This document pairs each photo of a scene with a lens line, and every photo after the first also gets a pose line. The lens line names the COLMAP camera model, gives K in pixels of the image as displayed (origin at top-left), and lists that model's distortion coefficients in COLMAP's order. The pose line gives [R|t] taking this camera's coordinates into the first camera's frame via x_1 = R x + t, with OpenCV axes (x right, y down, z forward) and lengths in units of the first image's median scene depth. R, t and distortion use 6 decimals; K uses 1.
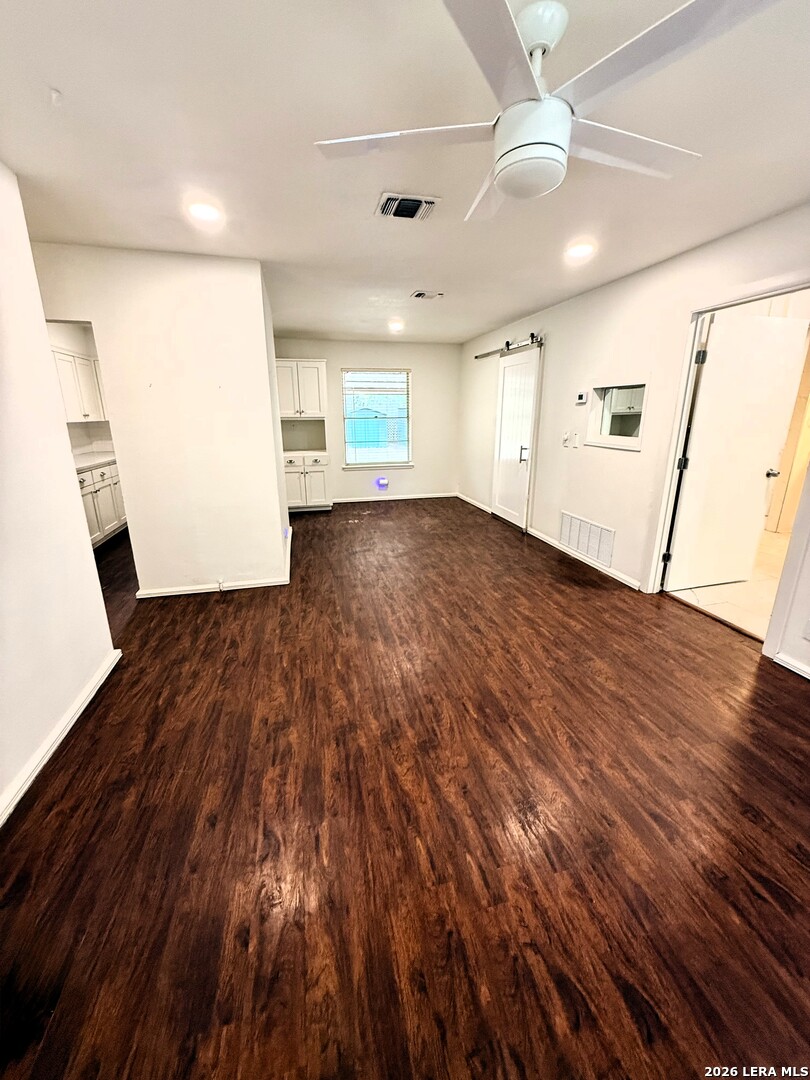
lens RADIAL K [[430.3, 0, 406.2], [0, 430.3, 533.5], [0, 0, 1]] dist [-0.000344, 0.000023]
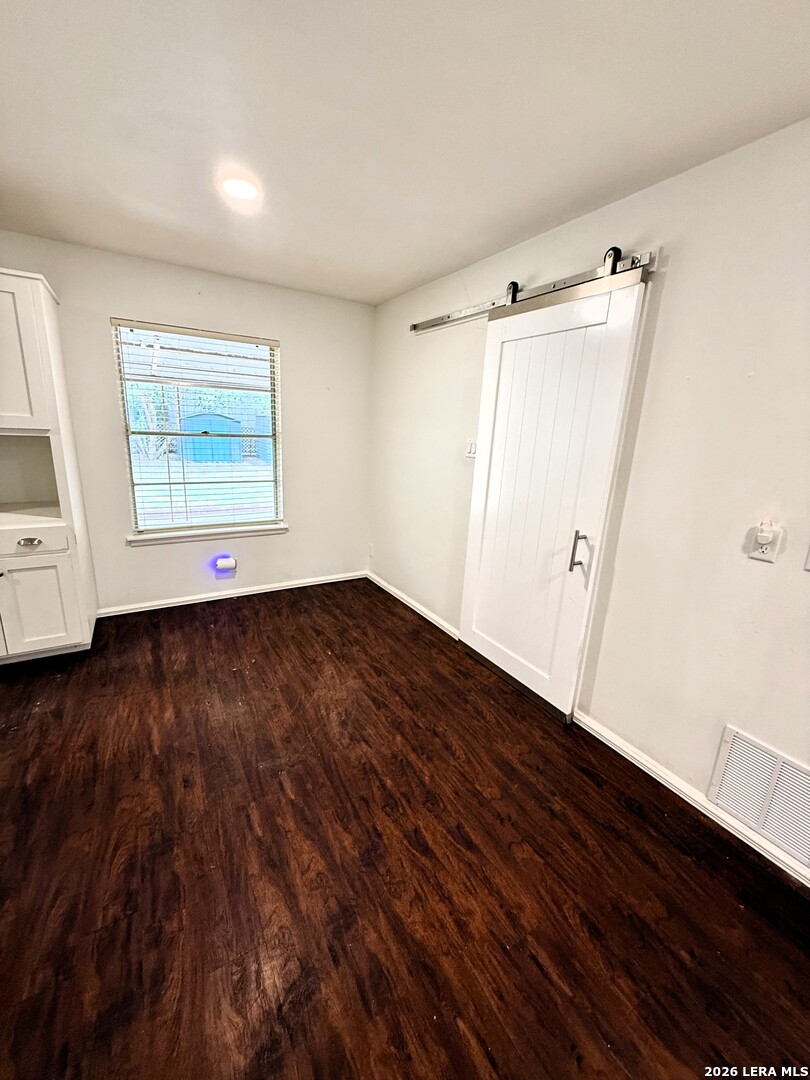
lens RADIAL K [[430.3, 0, 402.4], [0, 430.3, 534.8], [0, 0, 1]] dist [-0.000344, 0.000023]
pose [[0.953897, -0.021342, 0.299376, -0.011829], [0.027389, 0.999496, -0.016018, -0.240335], [-0.298883, 0.023479, 0.954001, 0.806657]]
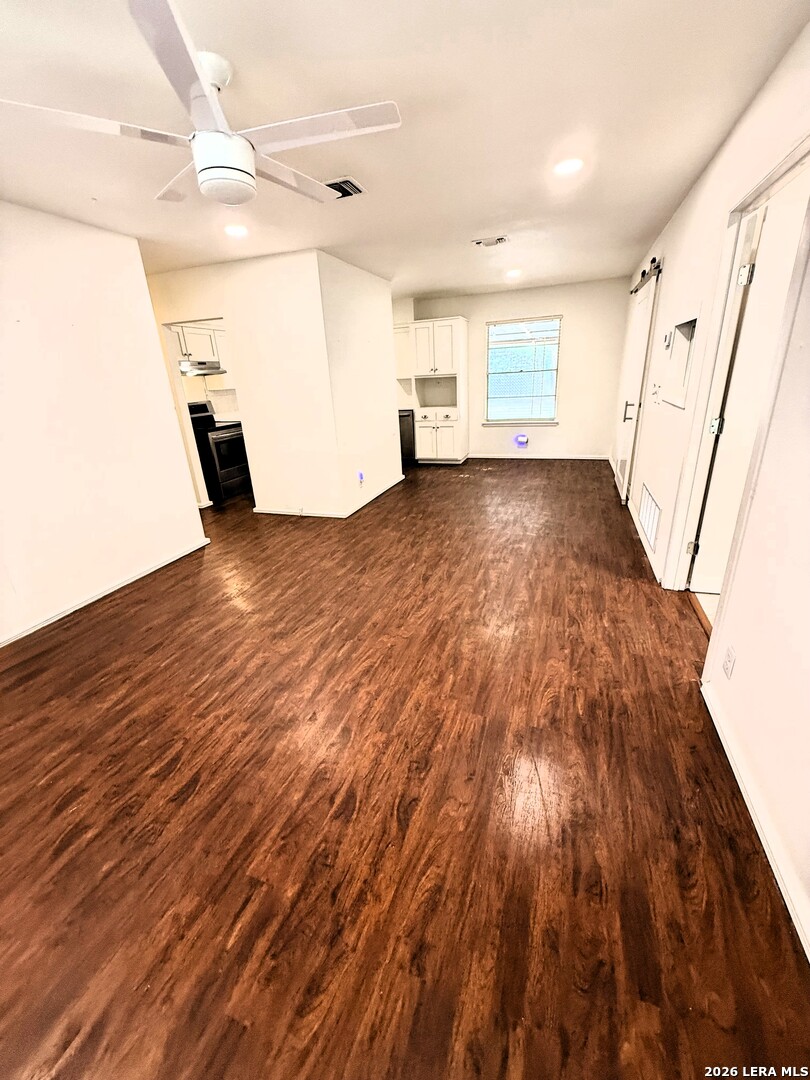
lens RADIAL K [[430.3, 0, 408.3], [0, 430.3, 535.1], [0, 0, 1]] dist [-0.000344, 0.000023]
pose [[0.833085, 0.157966, -0.530109, 0.486939], [-0.102357, 0.985829, 0.132907, -0.015593], [0.543592, -0.056462, 0.837448, 0.053940]]
